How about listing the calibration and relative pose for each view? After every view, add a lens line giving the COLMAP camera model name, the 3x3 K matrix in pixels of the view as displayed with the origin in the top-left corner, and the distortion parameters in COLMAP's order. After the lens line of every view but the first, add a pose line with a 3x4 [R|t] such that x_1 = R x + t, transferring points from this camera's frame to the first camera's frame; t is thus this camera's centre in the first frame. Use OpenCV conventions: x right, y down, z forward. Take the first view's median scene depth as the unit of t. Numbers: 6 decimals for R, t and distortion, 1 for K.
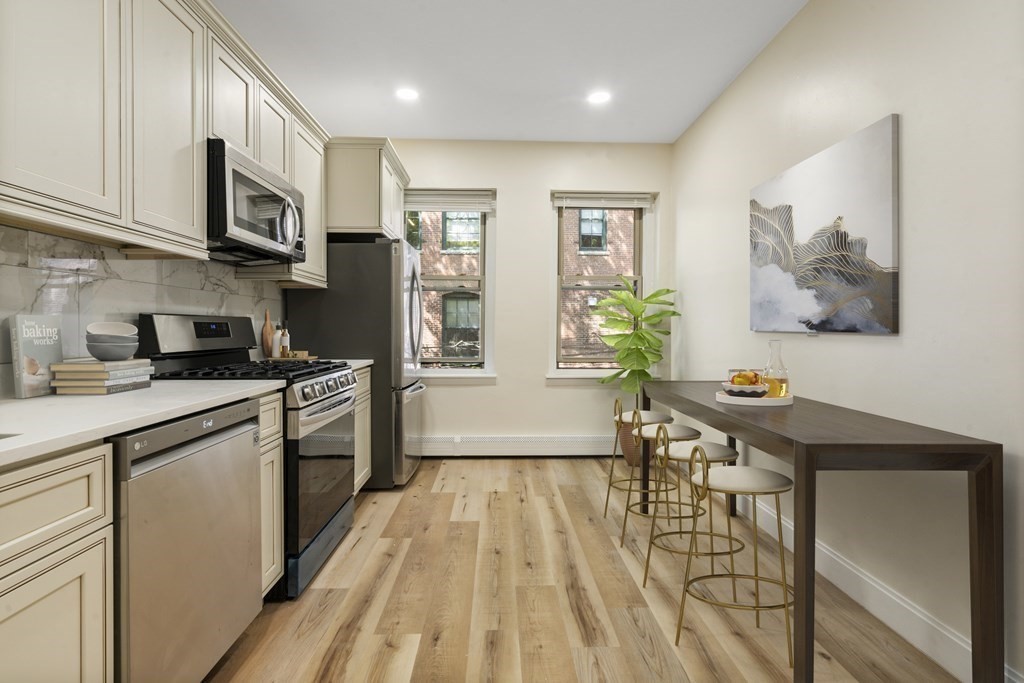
lens RADIAL K [[476.4, 0, 511.9], [0, 476.4, 333.7], [0, 0, 1]] dist [-0.003850, 0.002307]
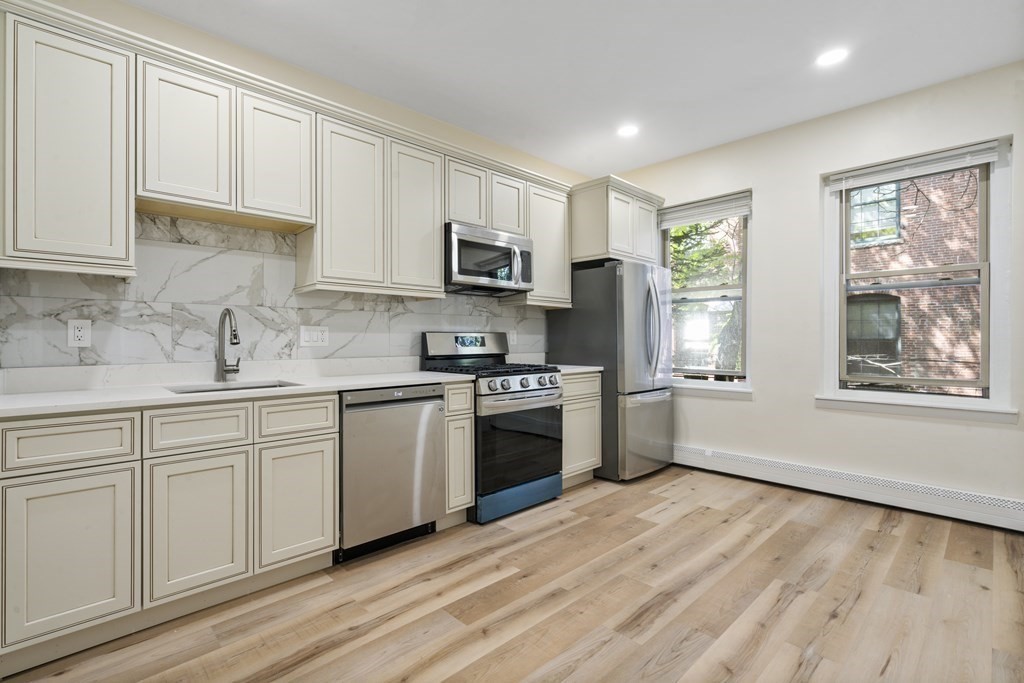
lens RADIAL K [[476.4, 0, 507.2], [0, 476.4, 342.5], [0, 0, 1]] dist [-0.003850, 0.002307]
pose [[0.673741, 0.001227, -0.738967, 0.503854], [-0.005089, 0.999983, -0.002980, -0.000591], [0.738950, 0.005769, 0.673735, 0.047250]]
